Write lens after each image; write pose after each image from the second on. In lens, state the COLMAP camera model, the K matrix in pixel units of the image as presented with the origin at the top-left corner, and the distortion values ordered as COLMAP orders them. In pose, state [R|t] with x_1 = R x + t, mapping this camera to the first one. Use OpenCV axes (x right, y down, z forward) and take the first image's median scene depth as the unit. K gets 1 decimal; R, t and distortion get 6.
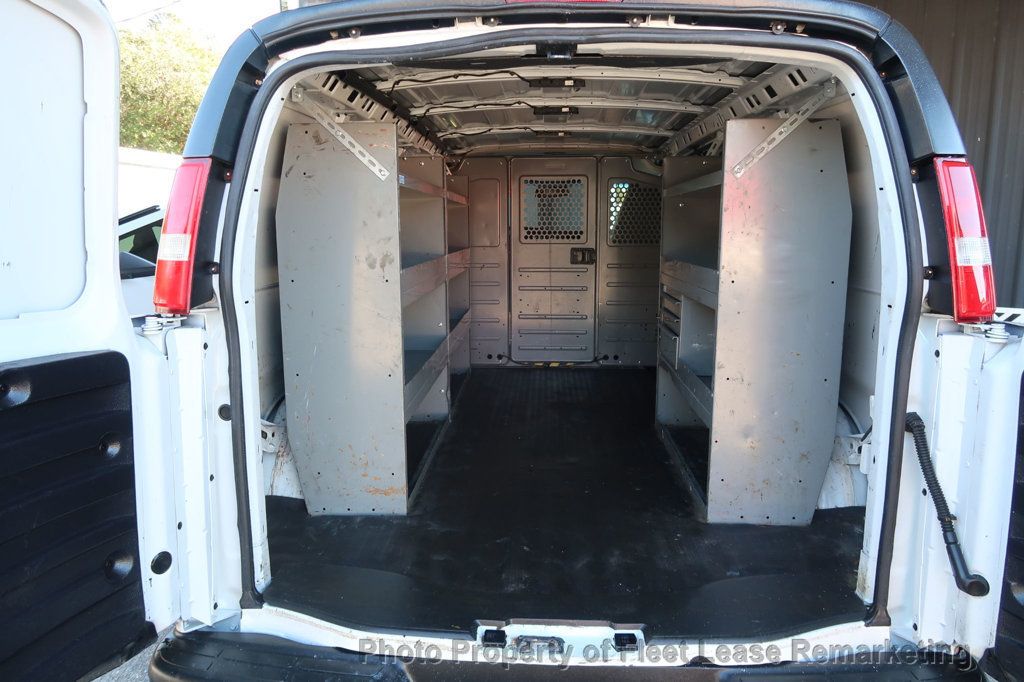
lens RADIAL K [[713.0, 0, 505.7], [0, 713.0, 339.4], [0, 0, 1]] dist [-0.030074, 0.018874]
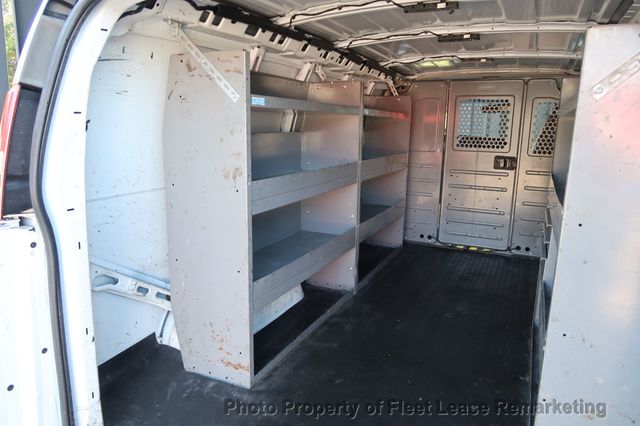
lens RADIAL K [[445.6, 0, 314.9], [0, 445.6, 211.5], [0, 0, 1]] dist [-0.030074, 0.018874]
pose [[0.920541, 0.093393, -0.379317, 0.122712], [-0.081974, 0.995564, 0.046184, -0.051219], [0.381947, -0.011420, 0.924114, 0.215416]]
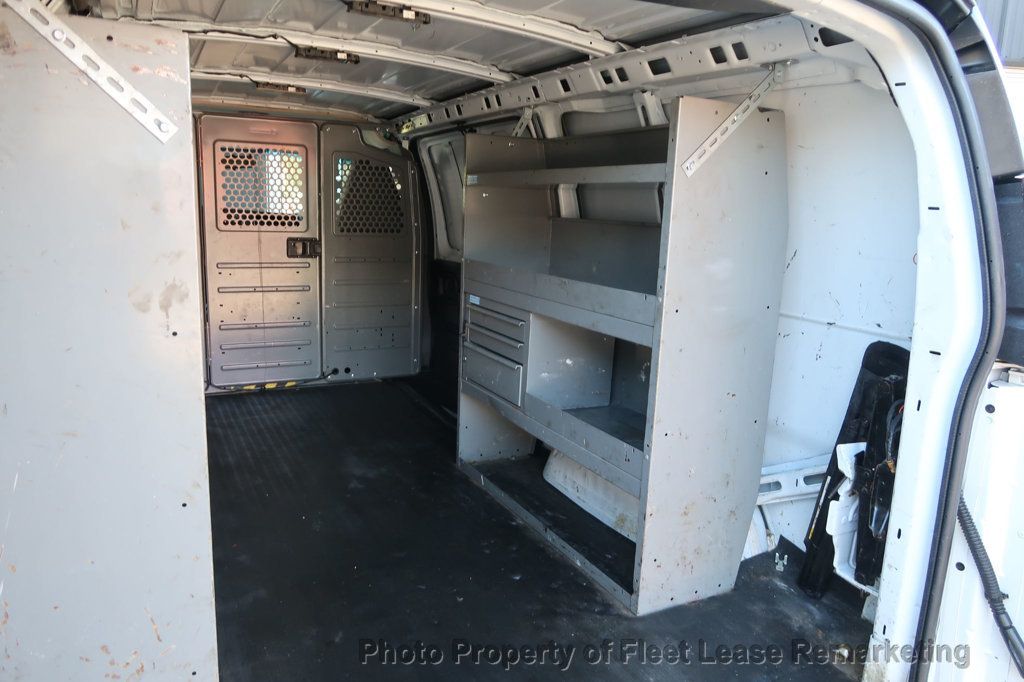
lens RADIAL K [[713.0, 0, 511.6], [0, 713.0, 338.5], [0, 0, 1]] dist [-0.030074, 0.018874]
pose [[0.856502, -0.061286, 0.512492, -0.123577], [0.042716, 0.997936, 0.047947, -0.051845], [-0.514373, -0.019175, 0.857352, 0.232749]]
